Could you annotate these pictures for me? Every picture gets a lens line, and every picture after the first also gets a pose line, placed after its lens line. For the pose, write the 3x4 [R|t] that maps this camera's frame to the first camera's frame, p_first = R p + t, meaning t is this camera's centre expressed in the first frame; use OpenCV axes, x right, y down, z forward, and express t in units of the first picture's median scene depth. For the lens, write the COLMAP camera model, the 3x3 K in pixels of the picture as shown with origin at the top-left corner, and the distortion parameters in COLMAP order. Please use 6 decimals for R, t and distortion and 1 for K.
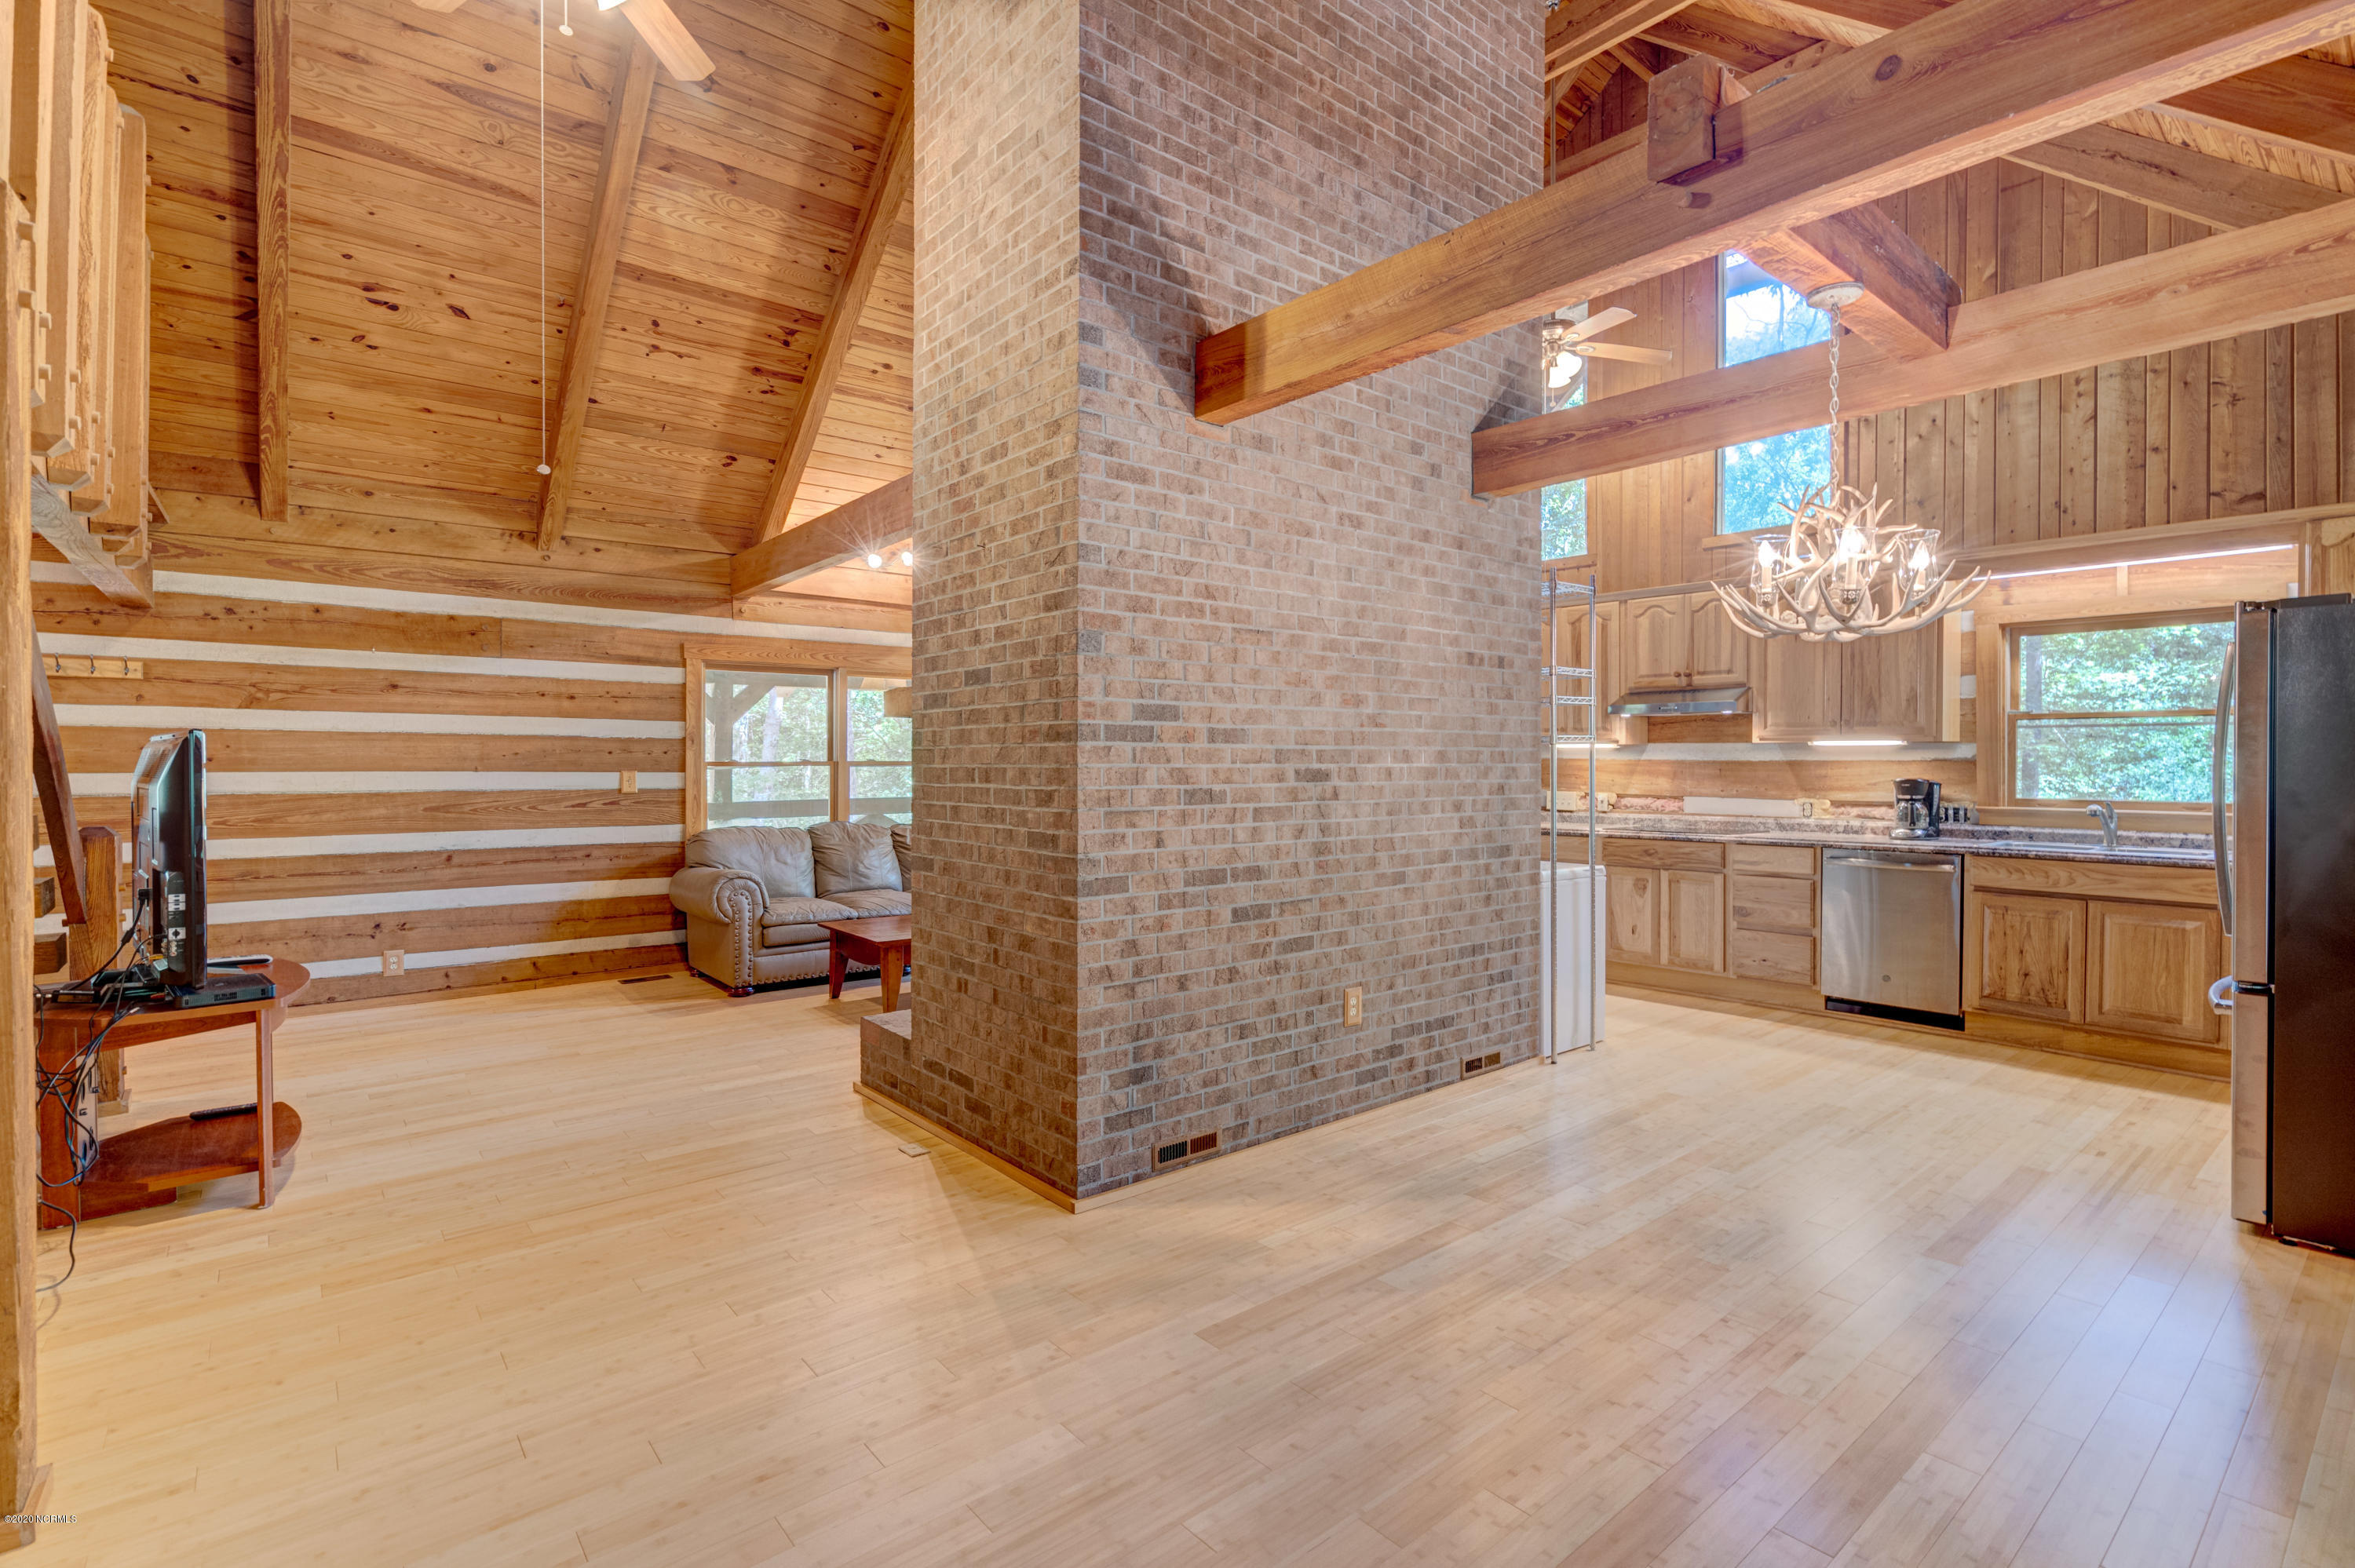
lens RADIAL K [[1112.1, 0, 1177.5], [0, 1112.1, 776.6], [0, 0, 1]] dist [-0.015030, 0.000098]
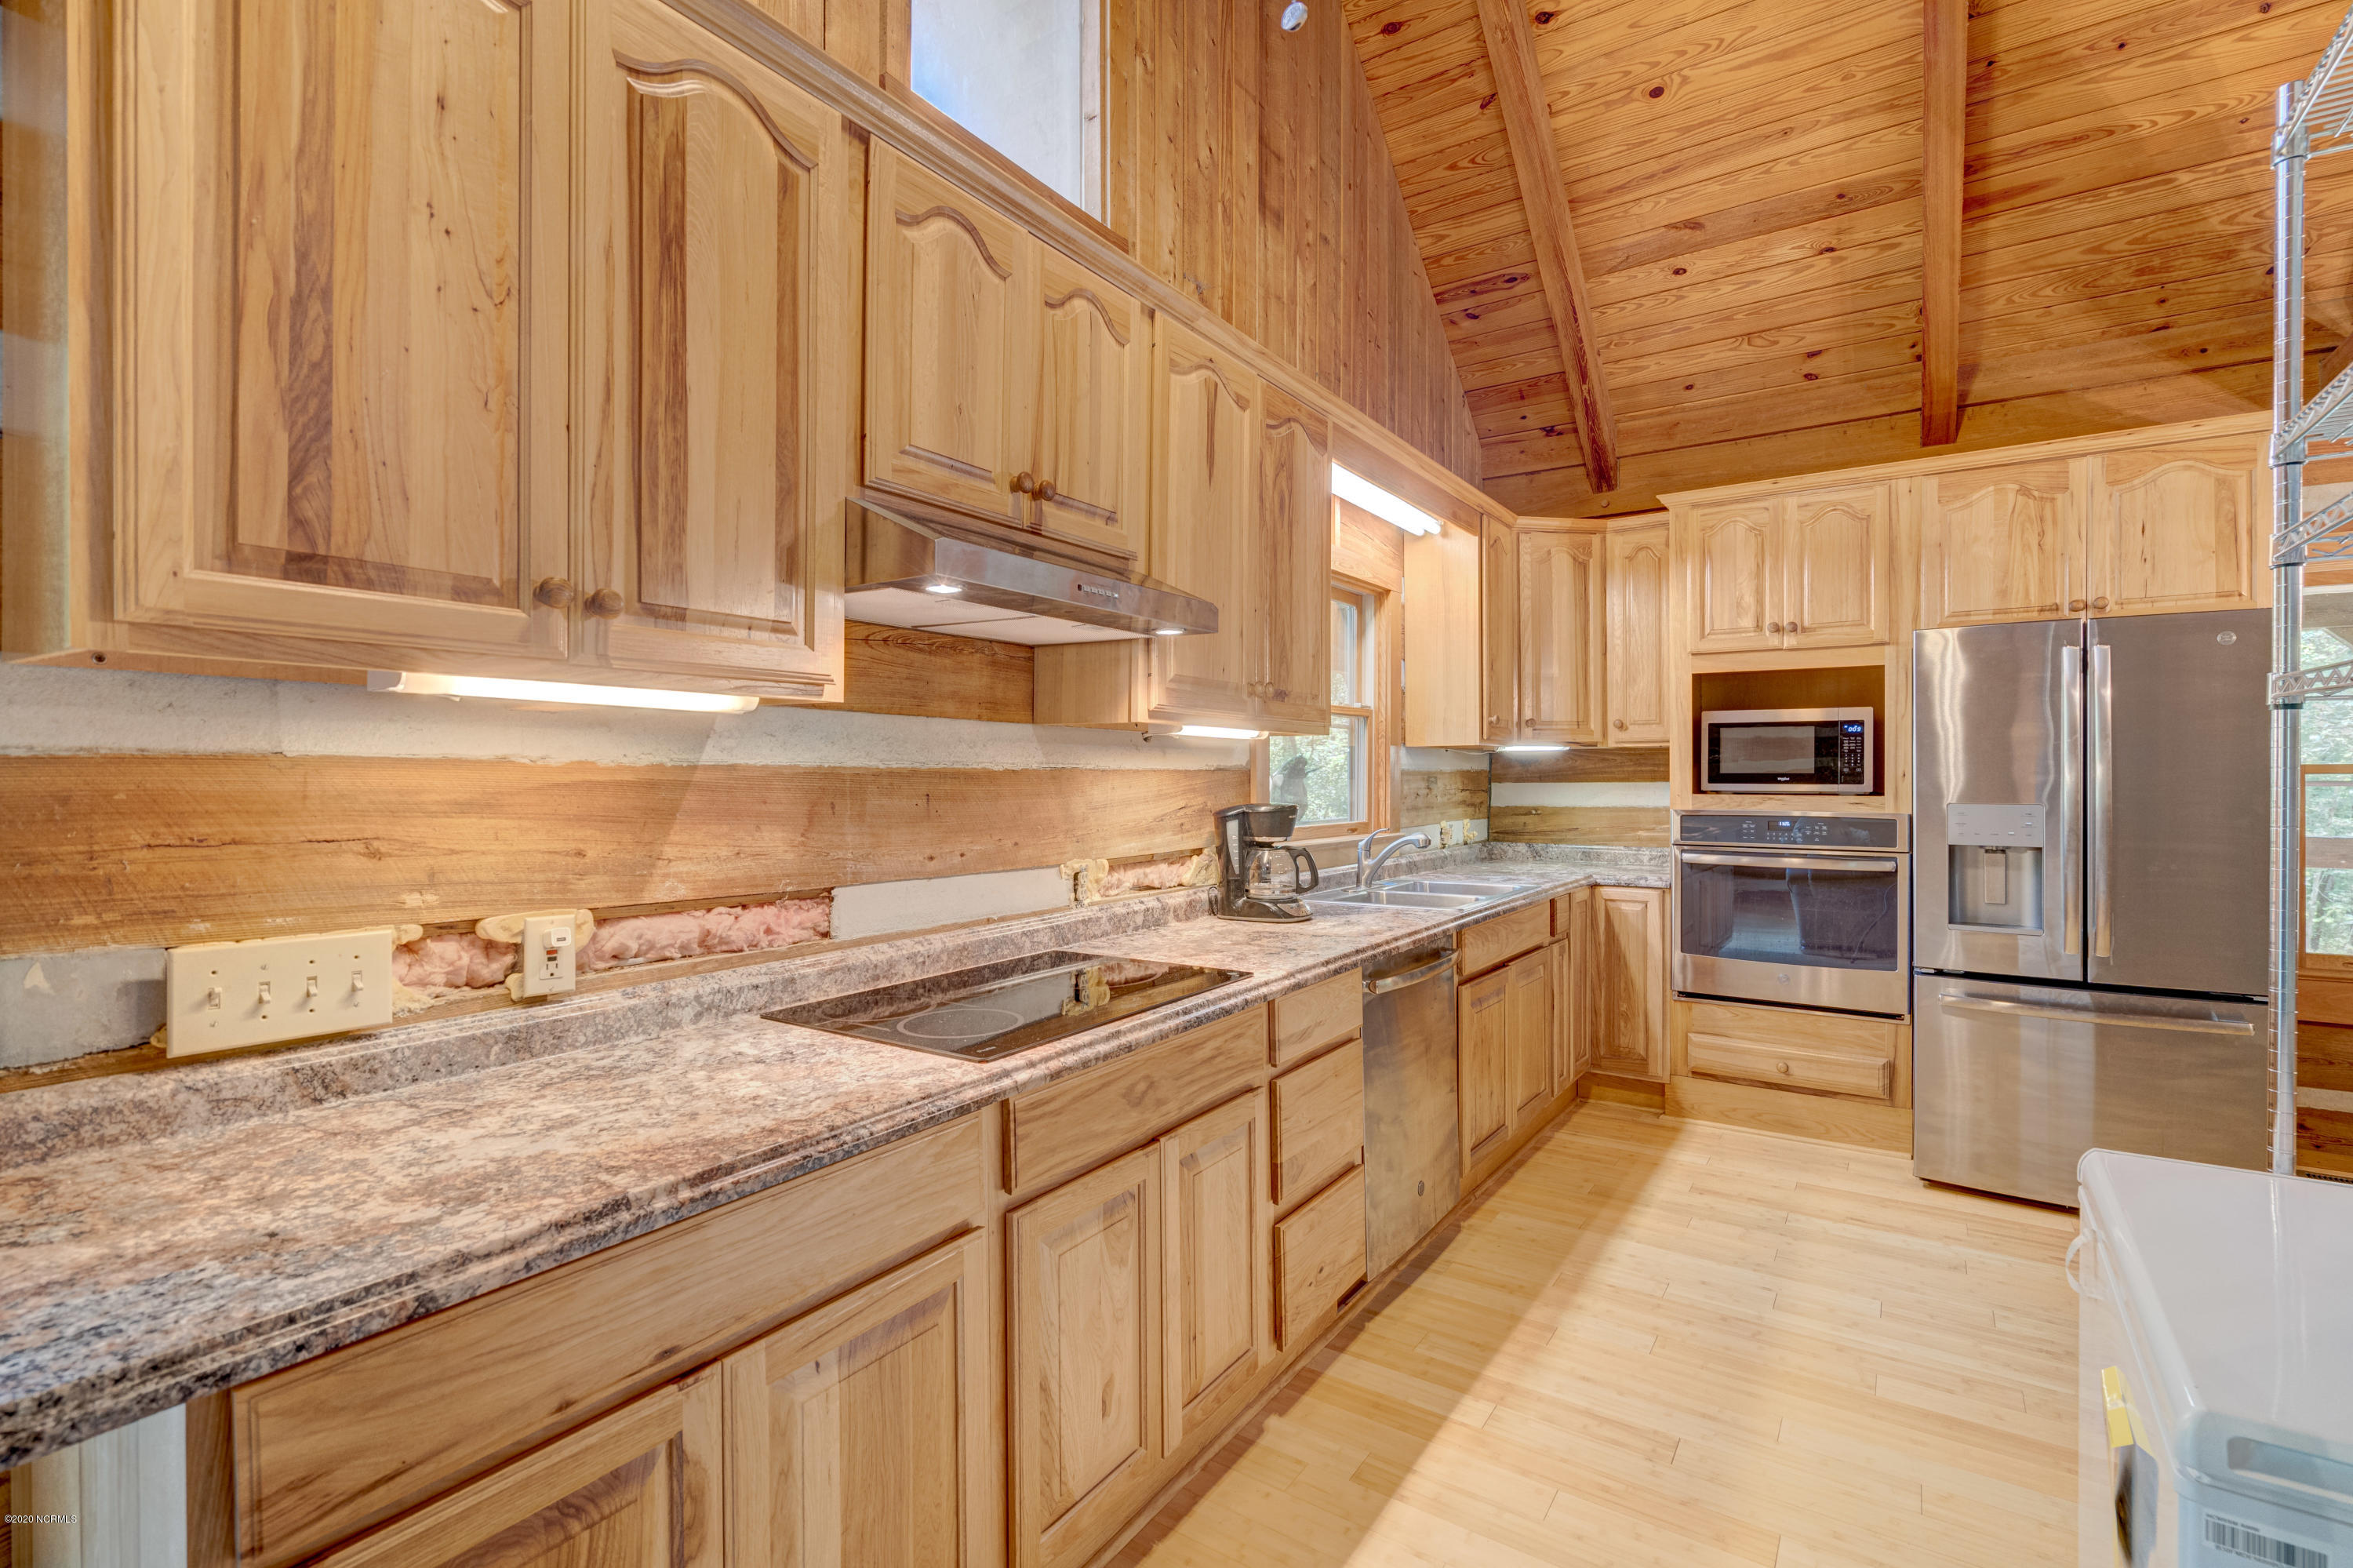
lens RADIAL K [[1082.5, 0, 1203.8], [0, 1082.5, 778.9], [0, 0, 1]] dist [-0.002382, 0.000086]
pose [[-0.285266, -0.004043, 0.958440, 0.195619], [0.013761, 0.999871, 0.008314, -0.017437], [-0.958350, 0.015560, -0.285174, 1.338503]]
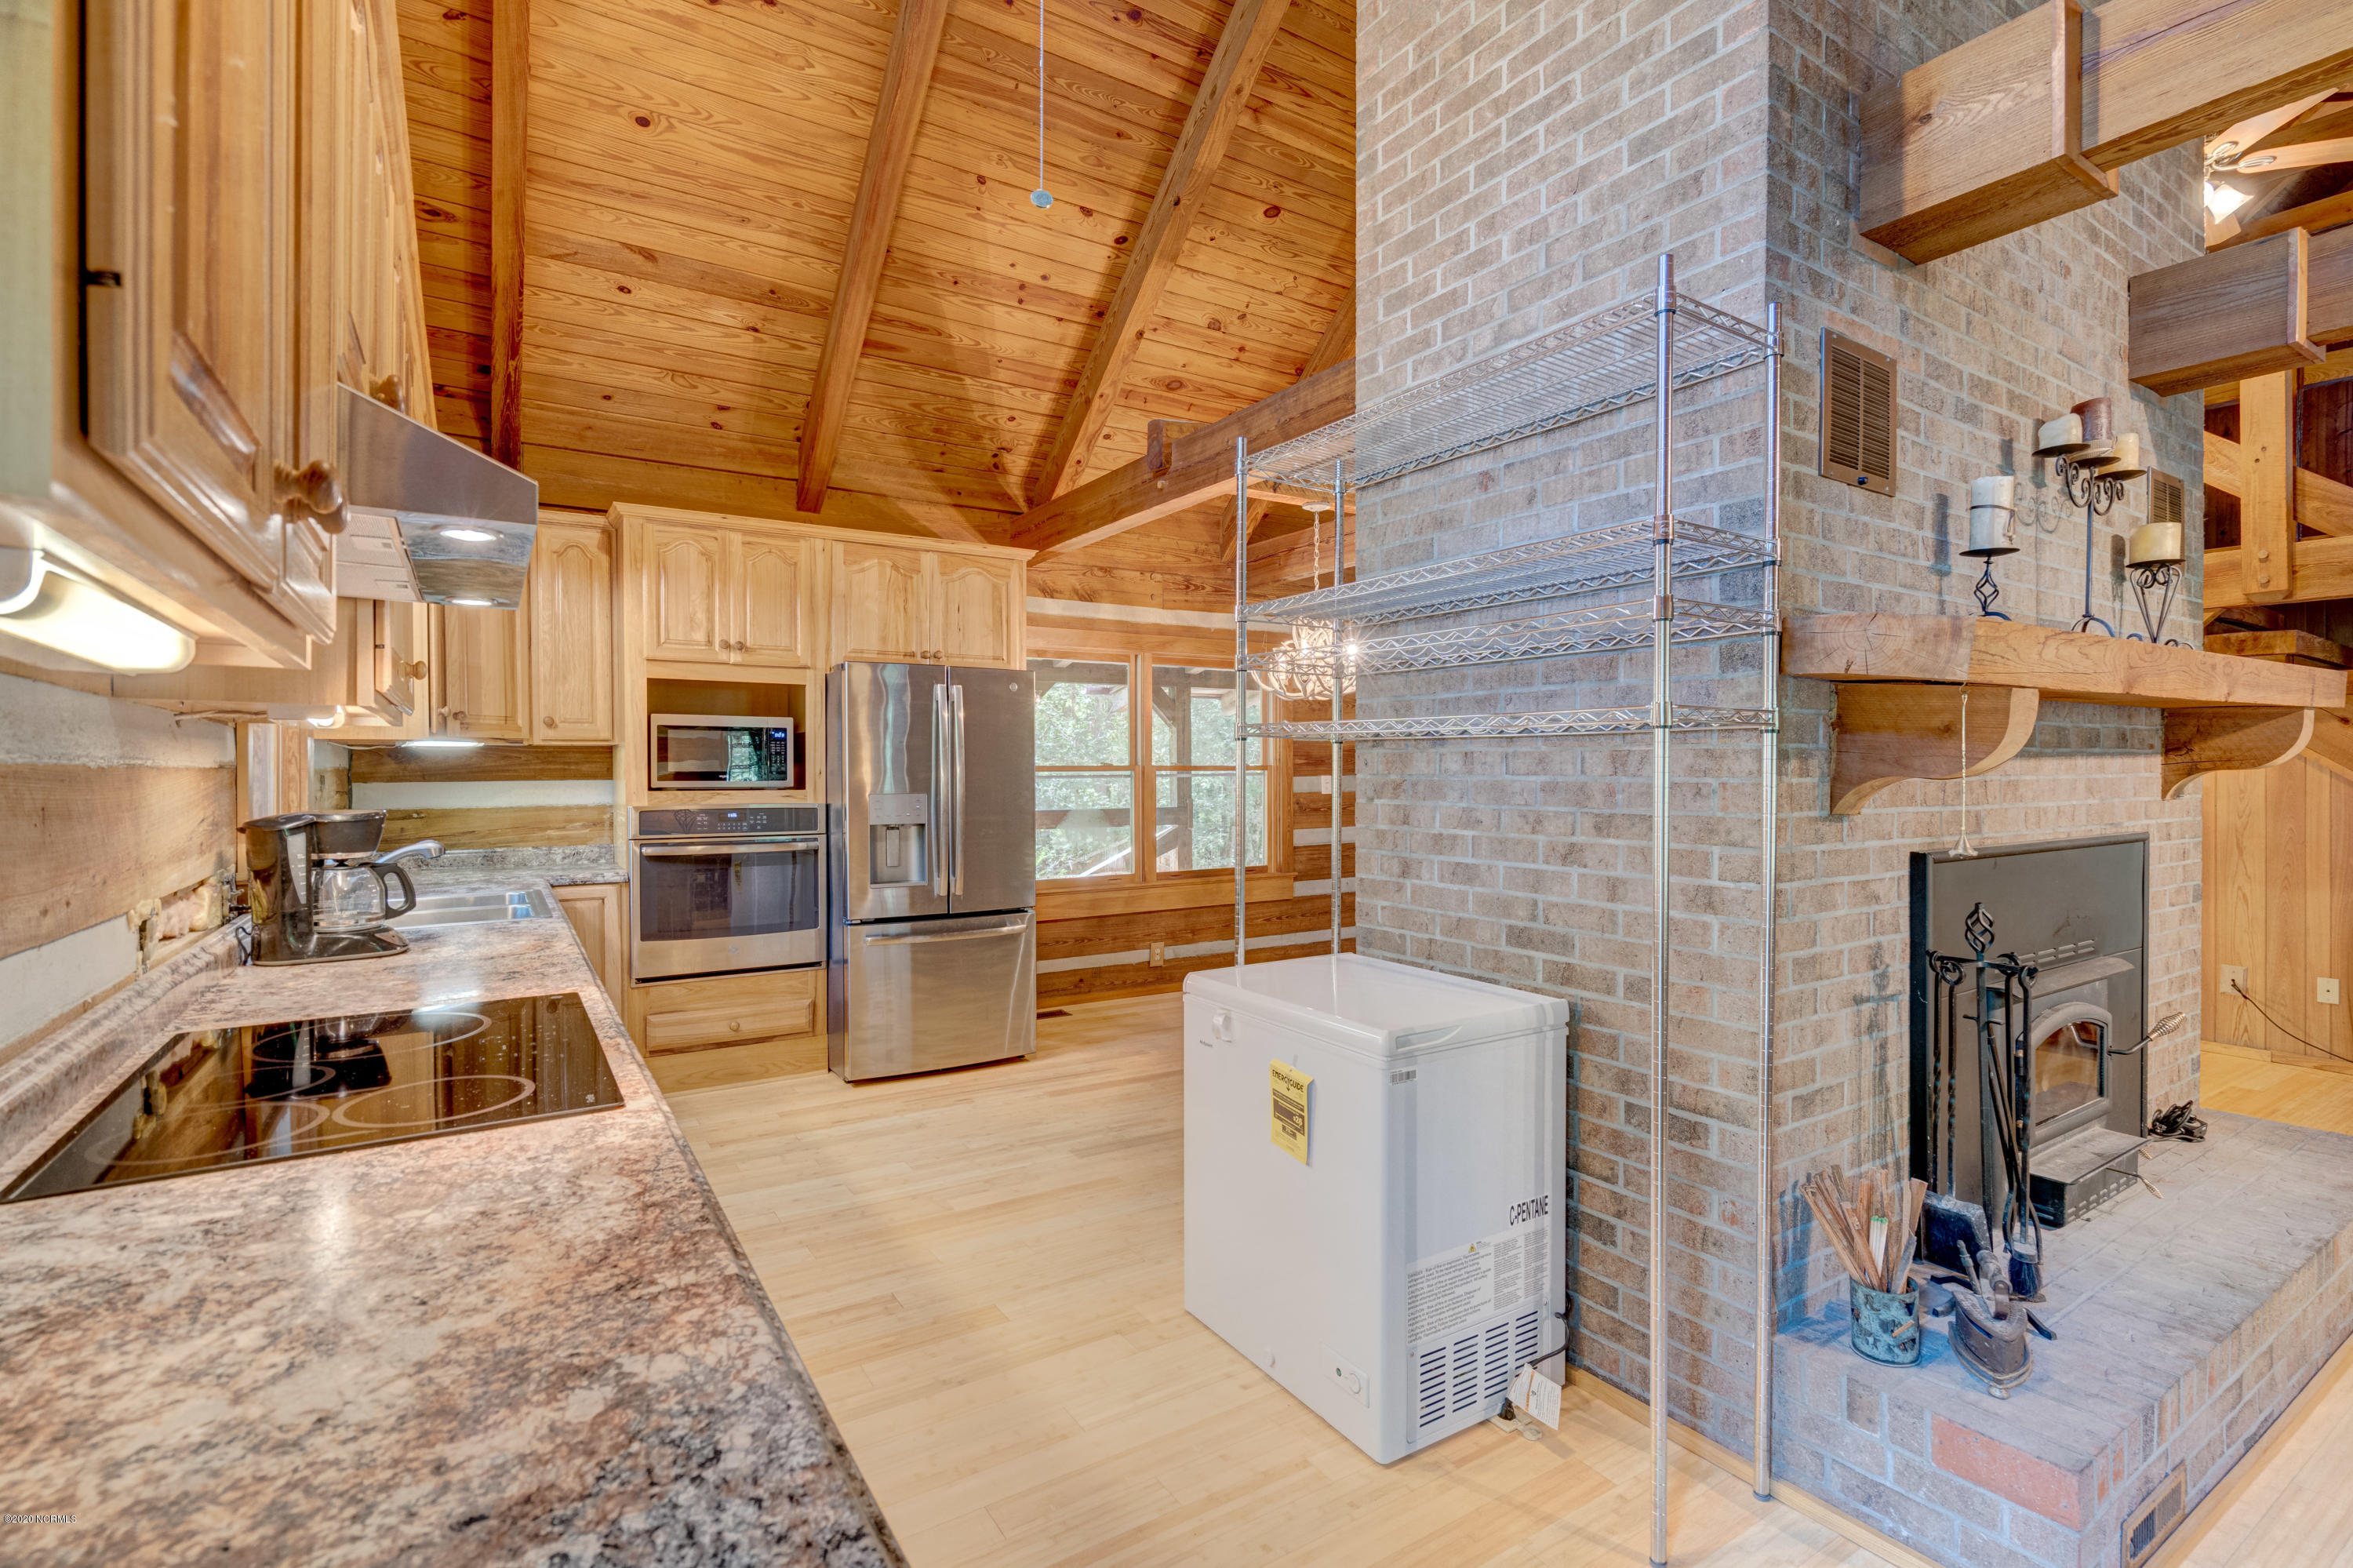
lens RADIAL K [[1092.4, 0, 1176.5], [0, 1092.4, 784.0], [0, 0, 1]] dist [0.001657, 0.000849]
pose [[-0.993142, -0.000231, 0.116912, 0.340084], [0.002857, 0.999652, 0.026243, -0.021449], [-0.116877, 0.026397, -0.992796, 1.559776]]
